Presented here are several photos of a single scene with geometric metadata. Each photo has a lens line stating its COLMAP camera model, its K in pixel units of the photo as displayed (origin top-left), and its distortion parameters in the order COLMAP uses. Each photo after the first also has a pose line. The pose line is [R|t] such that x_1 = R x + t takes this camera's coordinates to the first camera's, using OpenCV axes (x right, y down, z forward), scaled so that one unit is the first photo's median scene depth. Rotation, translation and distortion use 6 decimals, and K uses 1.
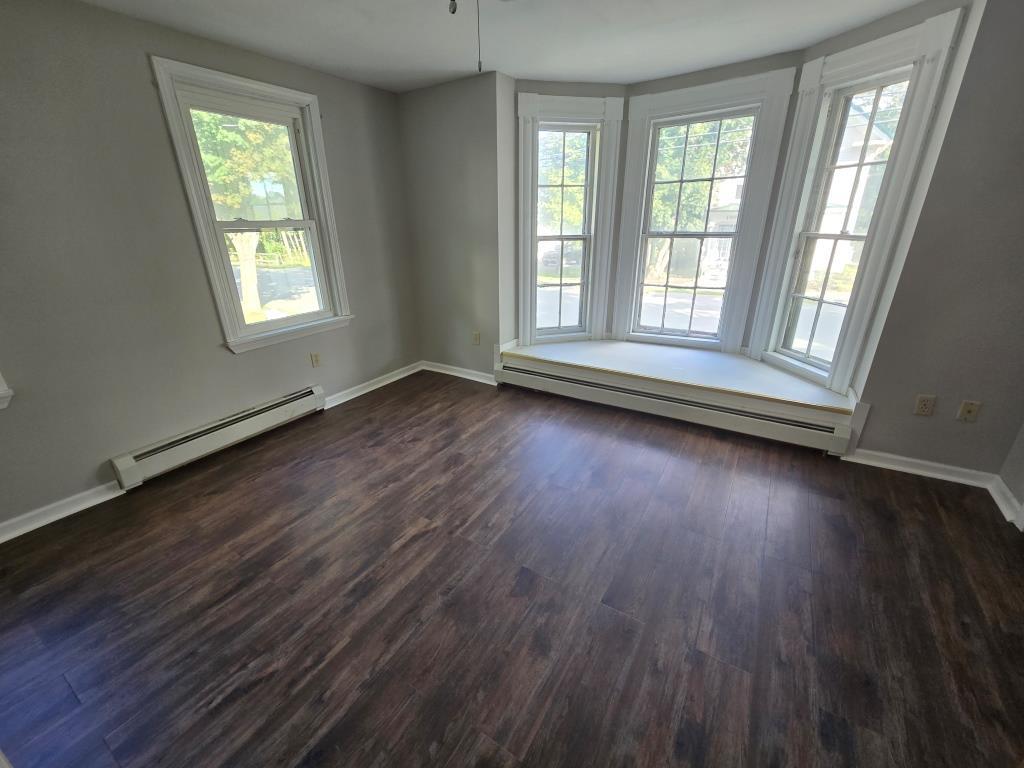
lens RADIAL K [[417.2, 0, 512.9], [0, 417.2, 382.2], [0, 0, 1]] dist [-0.001068, -0.001014]
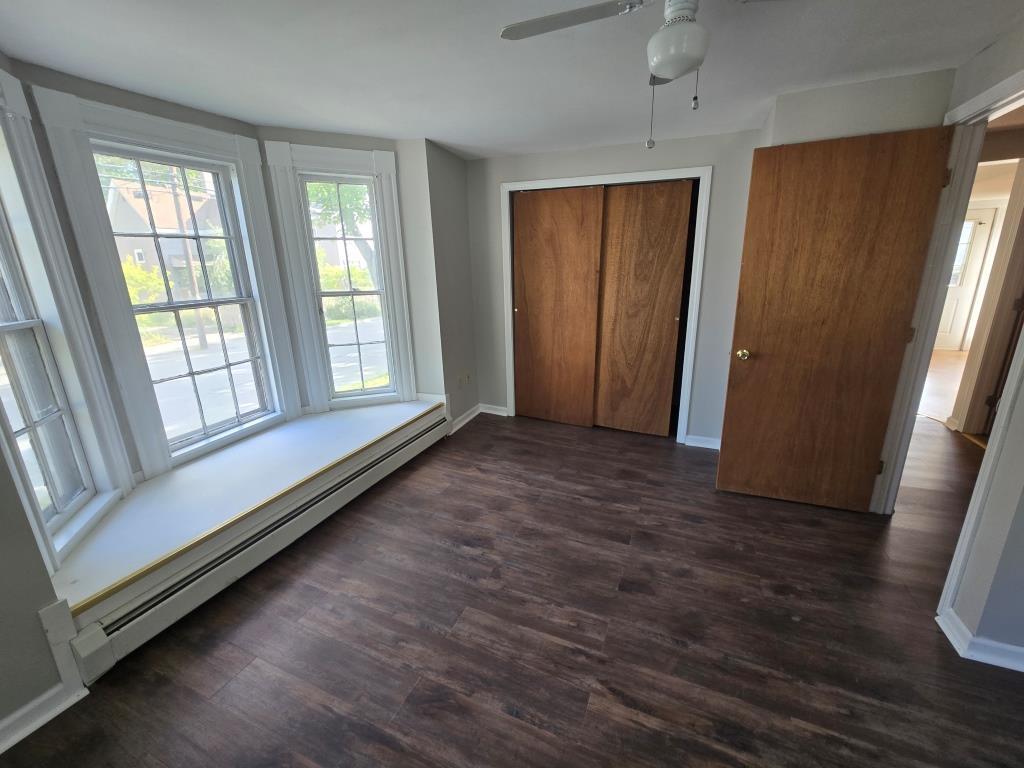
lens RADIAL K [[417.2, 0, 514.4], [0, 417.2, 380.4], [0, 0, 1]] dist [-0.001068, -0.001014]
pose [[-0.141539, -0.243298, 0.959569, -0.730001], [0.386588, 0.878773, 0.279835, -0.373124], [-0.911327, 0.410565, -0.030325, 0.937723]]
